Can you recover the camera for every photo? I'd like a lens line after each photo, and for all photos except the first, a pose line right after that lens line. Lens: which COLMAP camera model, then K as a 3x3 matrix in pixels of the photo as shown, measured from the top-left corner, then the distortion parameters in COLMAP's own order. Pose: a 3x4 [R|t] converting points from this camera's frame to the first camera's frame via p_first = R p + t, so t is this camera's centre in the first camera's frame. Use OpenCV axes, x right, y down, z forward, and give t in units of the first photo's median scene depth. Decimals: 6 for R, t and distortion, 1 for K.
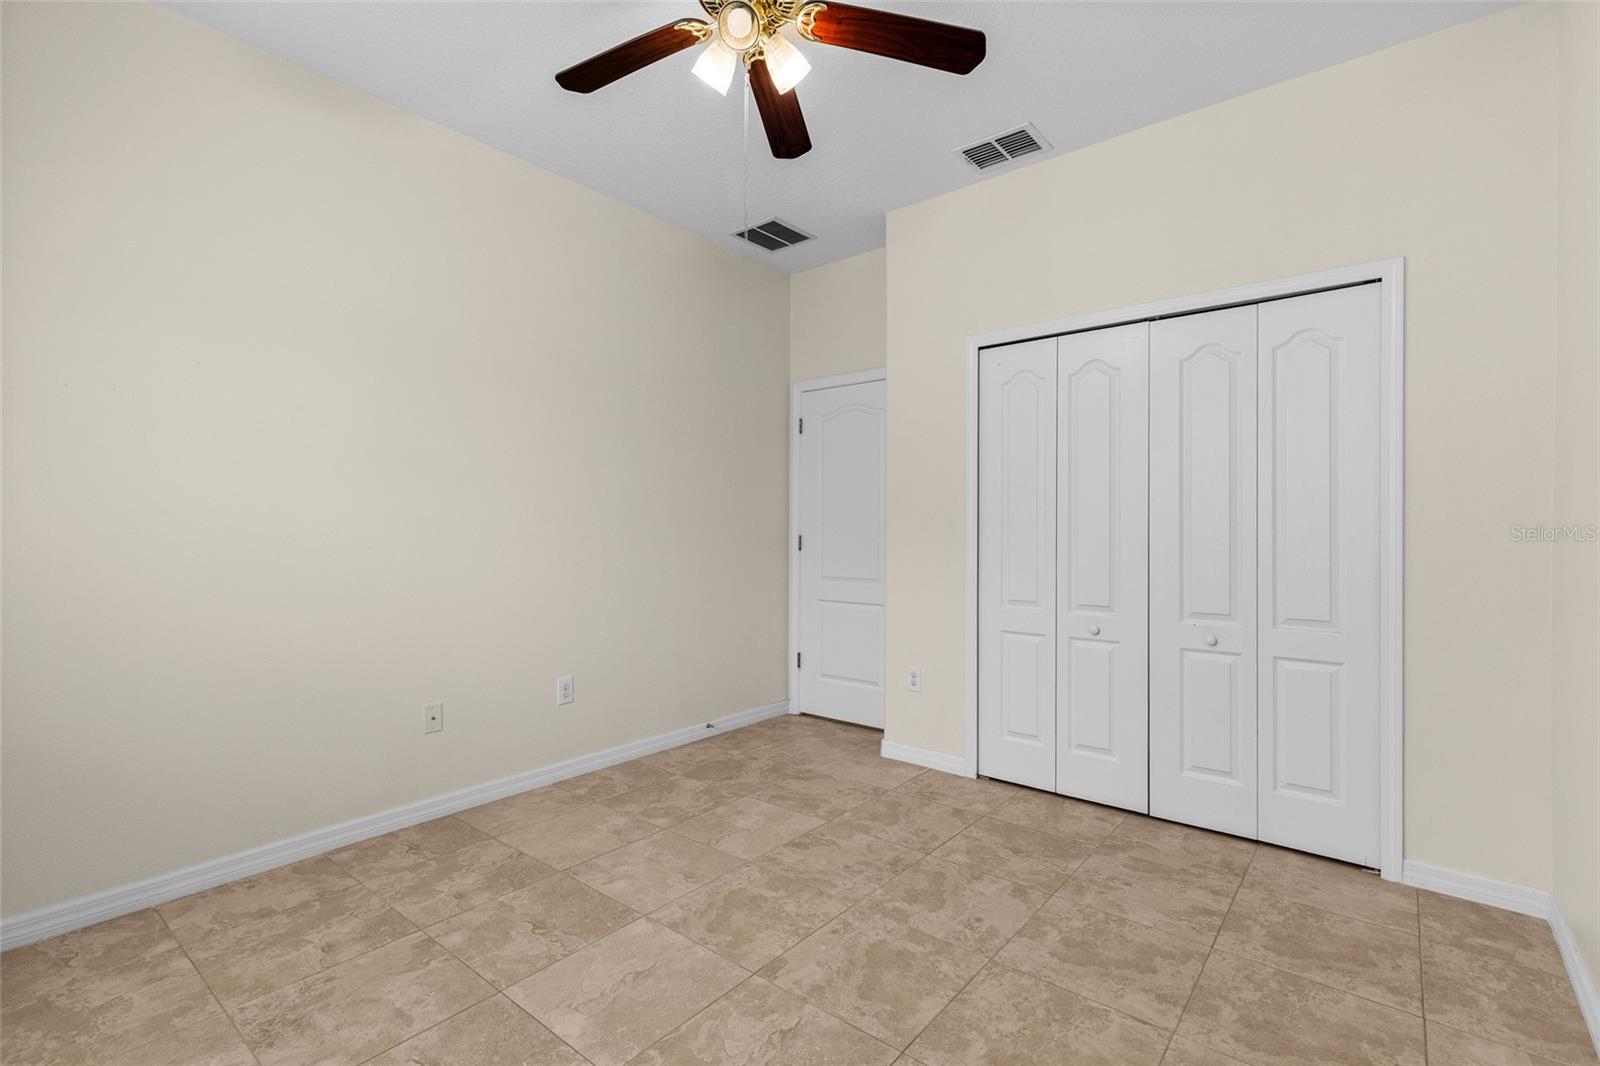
lens RADIAL K [[723.2, 0, 819.7], [0, 723.2, 533.8], [0, 0, 1]] dist [0.000147, -0.000336]
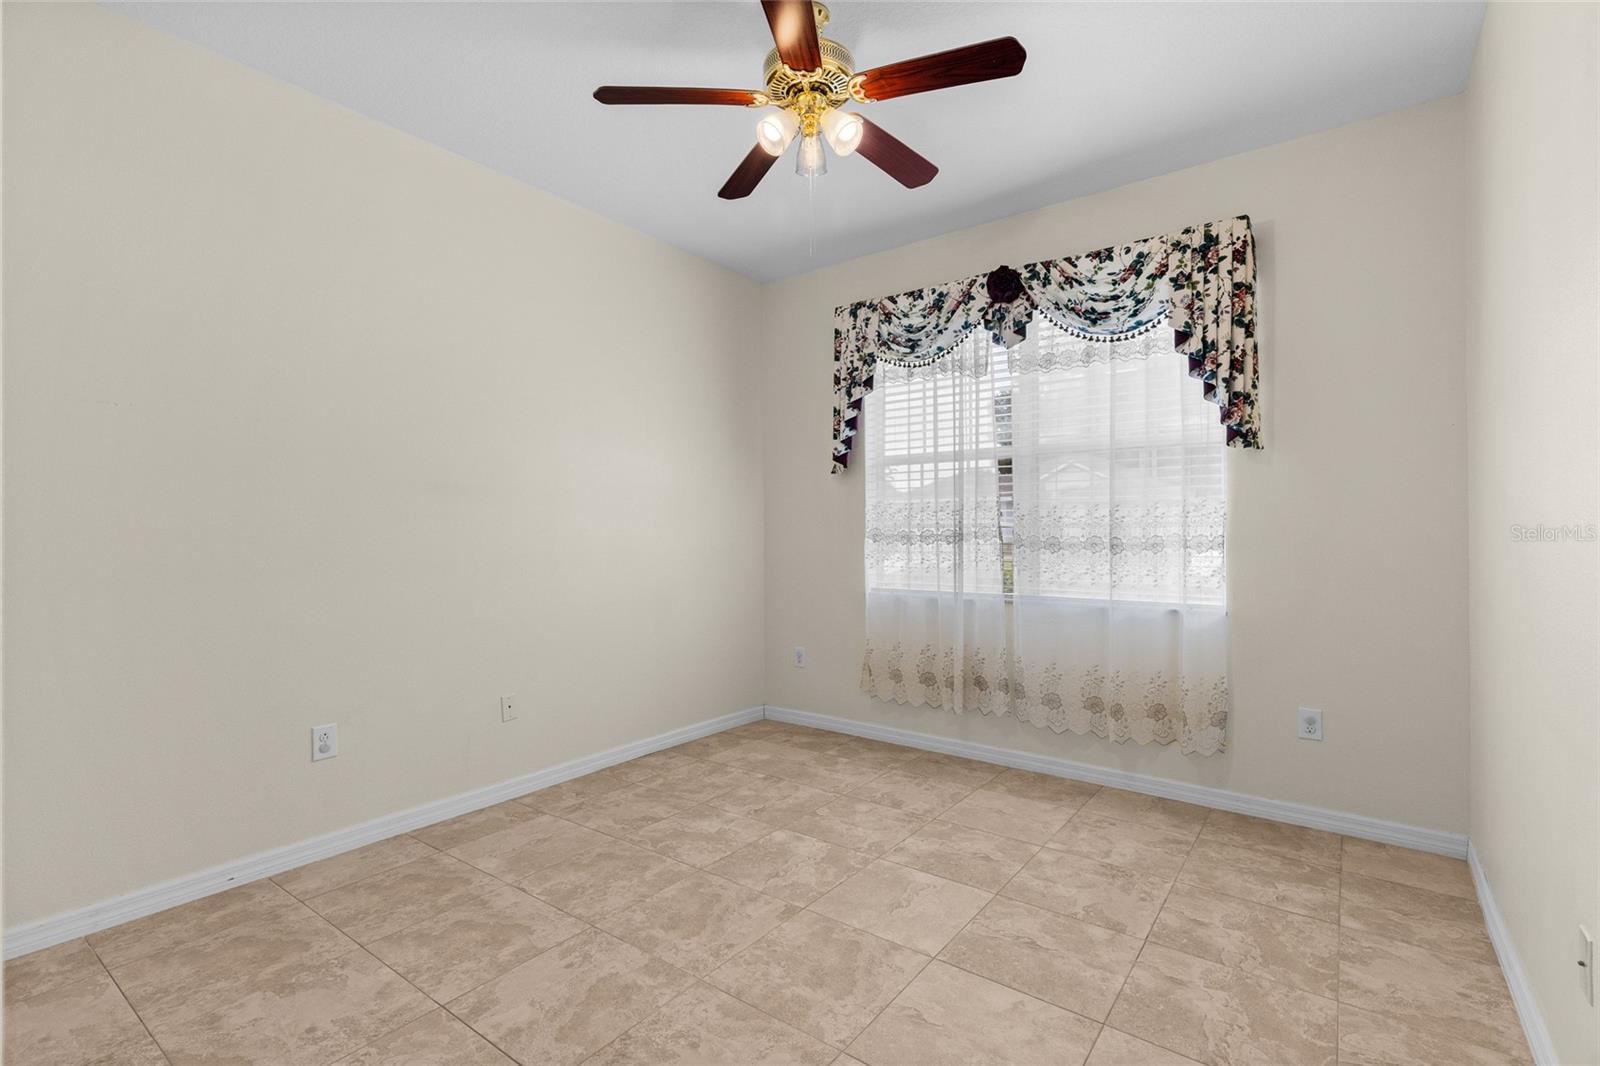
lens RADIAL K [[723.2, 0, 819.7], [0, 723.2, 533.8], [0, 0, 1]] dist [0.000147, -0.000336]
pose [[-0.999127, -0.001030, -0.041752, -0.058506], [-0.001235, 0.999987, 0.004891, -0.018481], [0.041746, 0.004939, -0.999116, 1.952198]]
